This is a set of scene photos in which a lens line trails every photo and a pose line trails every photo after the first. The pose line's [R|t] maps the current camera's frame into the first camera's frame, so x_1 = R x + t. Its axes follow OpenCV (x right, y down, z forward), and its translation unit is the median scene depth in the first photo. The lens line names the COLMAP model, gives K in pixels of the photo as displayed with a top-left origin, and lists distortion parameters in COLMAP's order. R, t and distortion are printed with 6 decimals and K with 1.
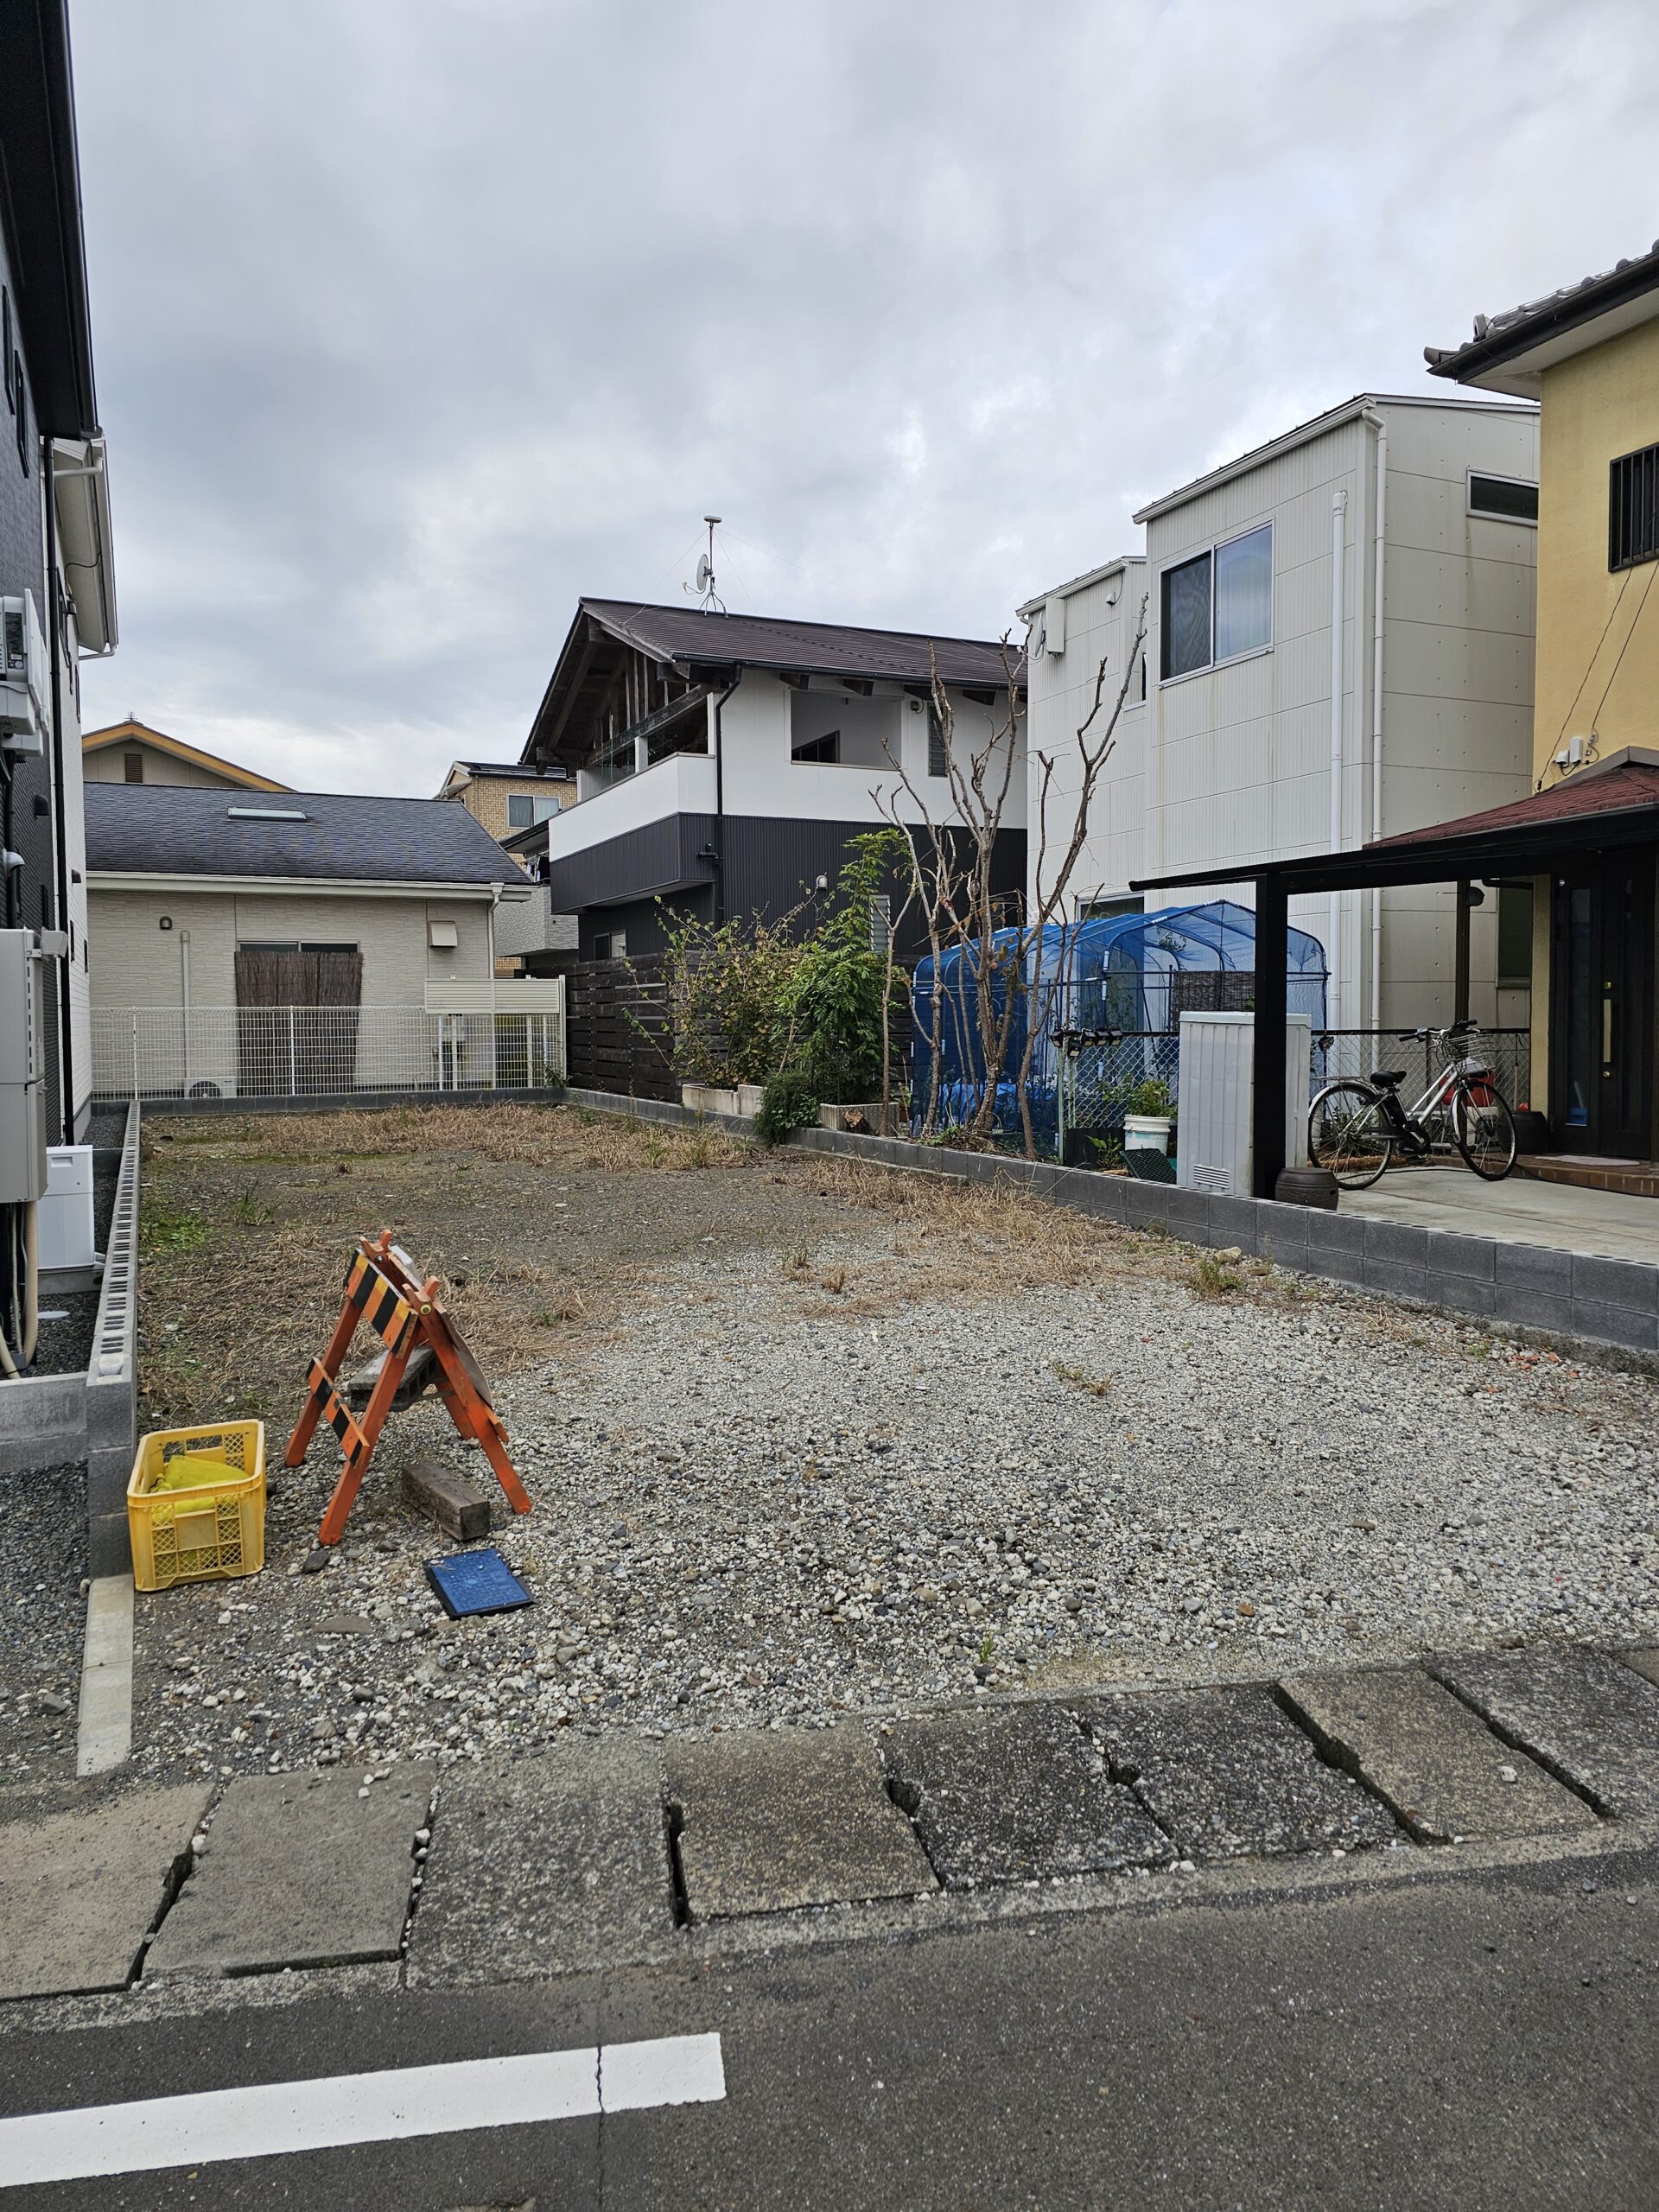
lens RADIAL K [[1468.2, 0, 815.7], [0, 1468.2, 1092.7], [0, 0, 1]] dist [0.095464, -0.083474]
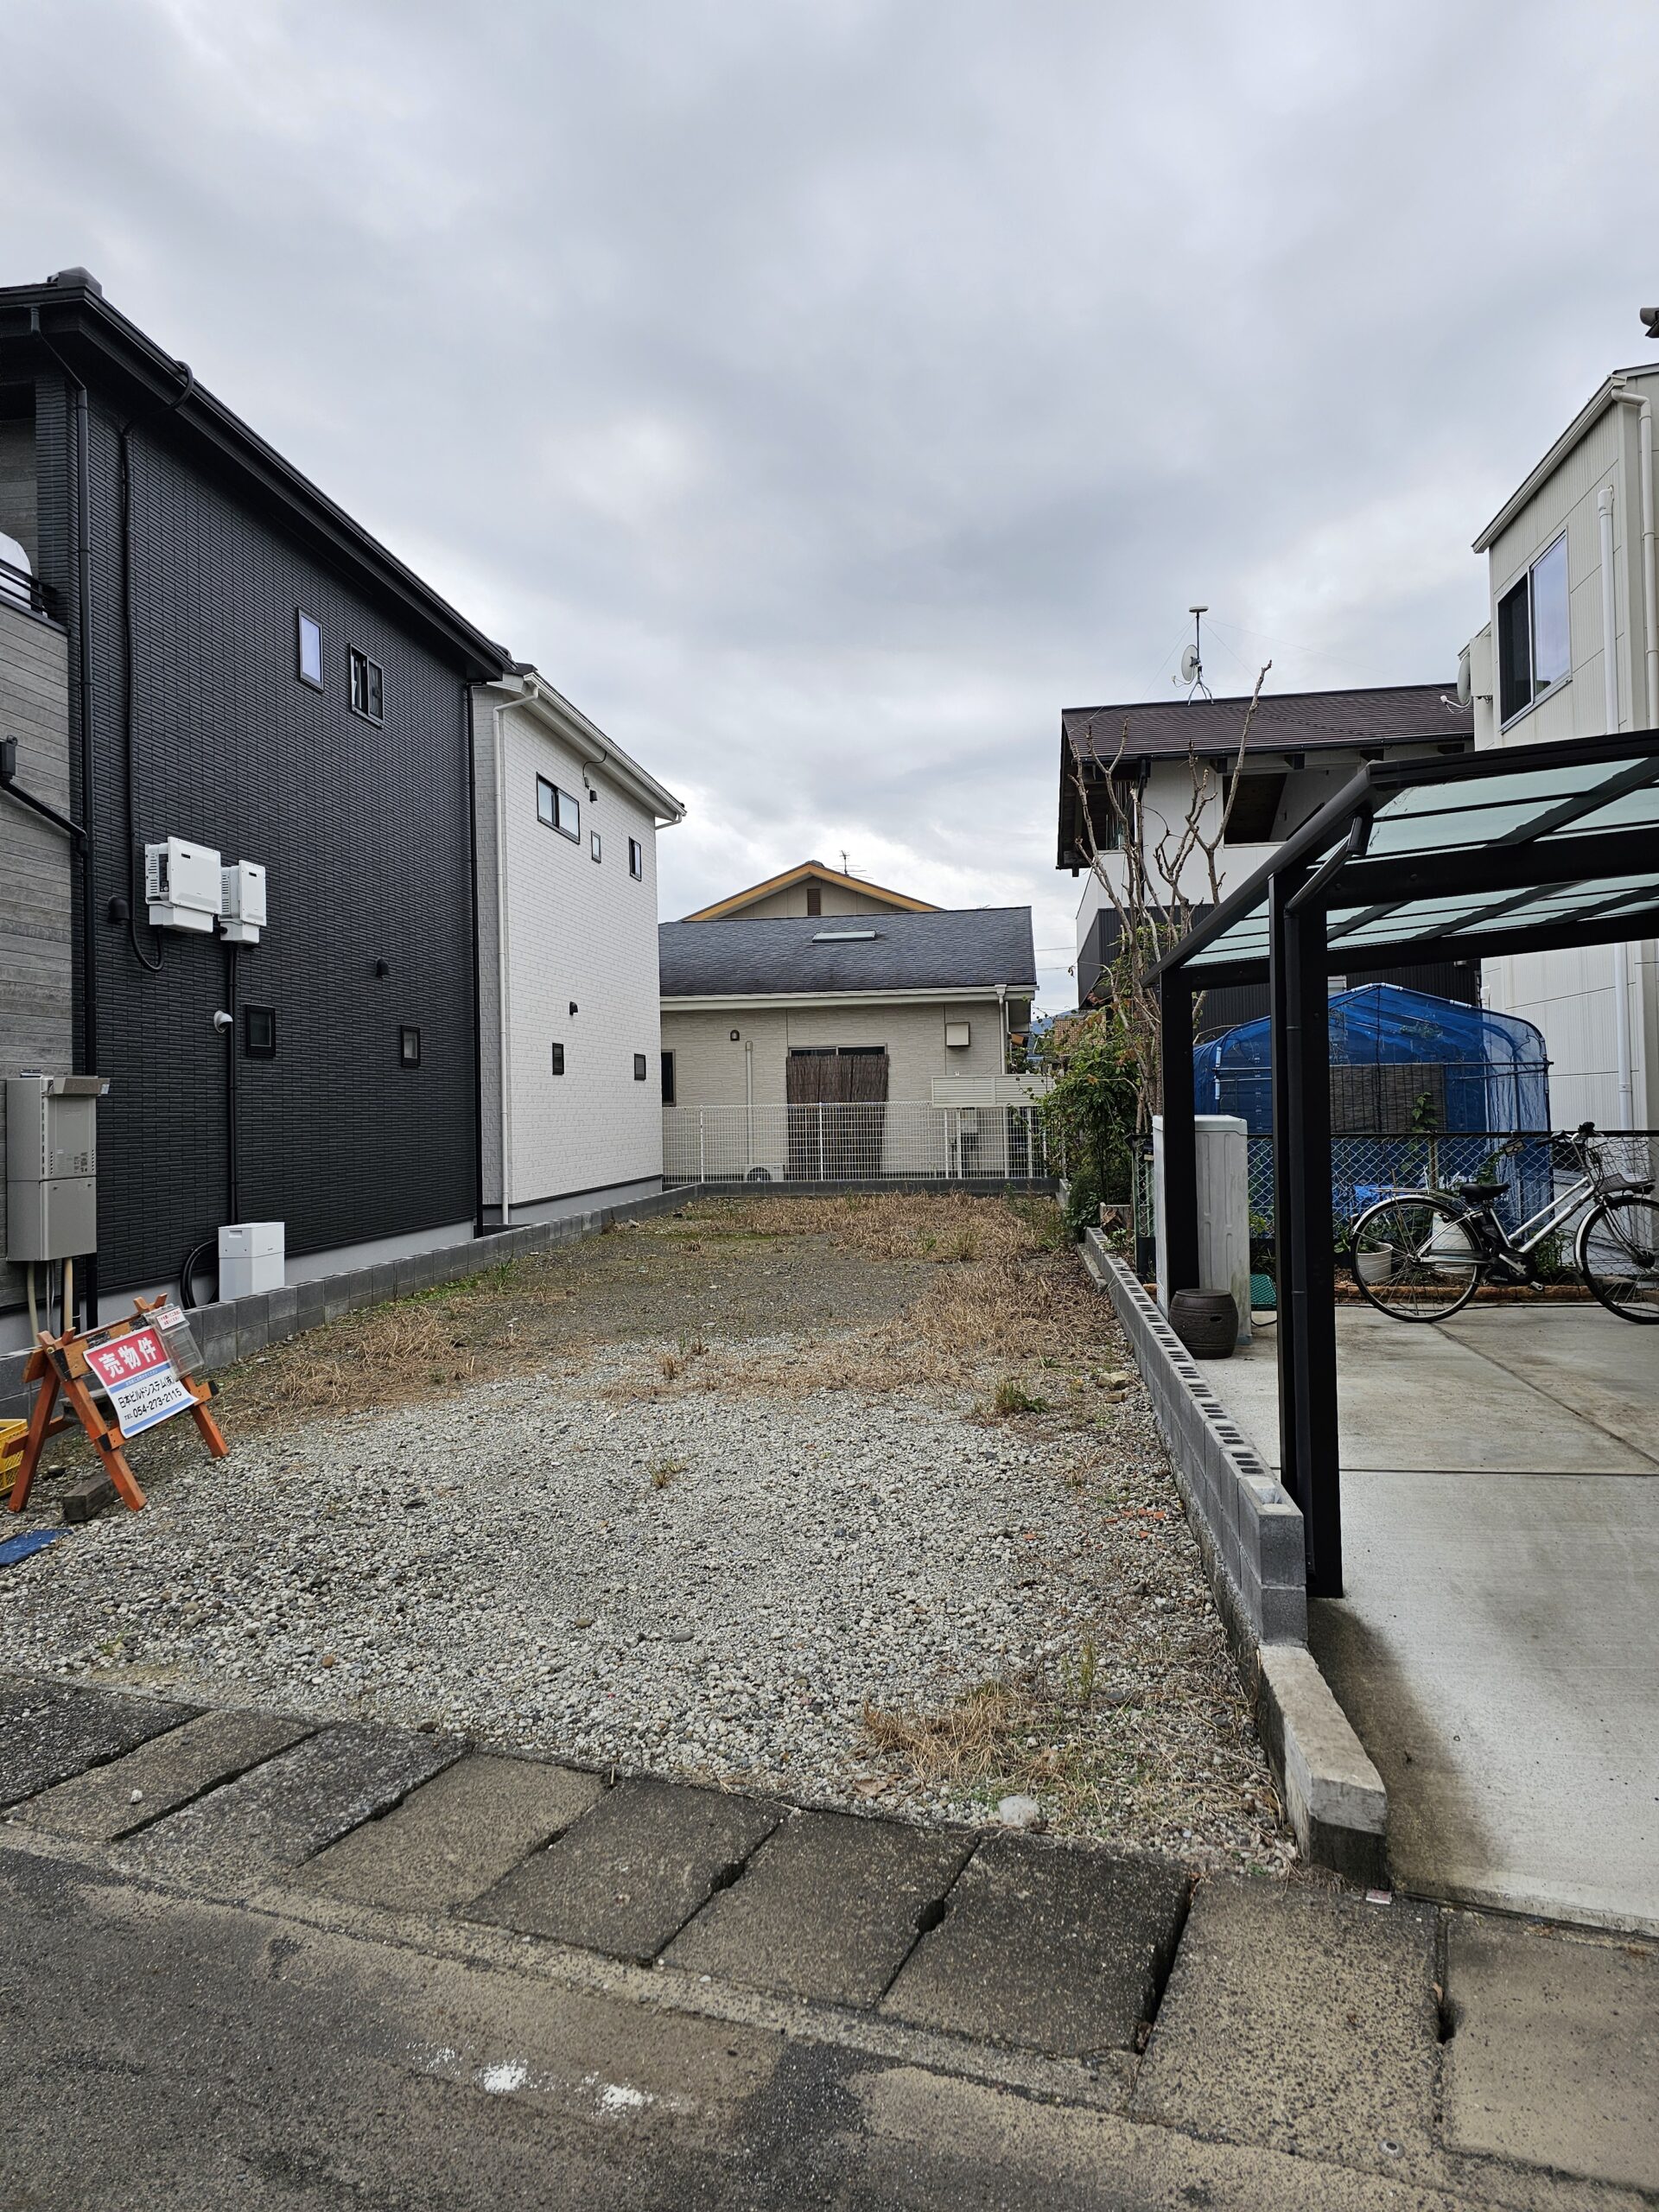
lens RADIAL K [[1468.2, 0, 815.7], [0, 1468.2, 1092.7], [0, 0, 1]] dist [0.095464, -0.083474]
pose [[0.839752, -0.013576, -0.542801, 0.259716], [-0.016636, 0.998575, -0.050713, -0.008520], [0.542716, 0.051616, 0.838329, 0.044201]]
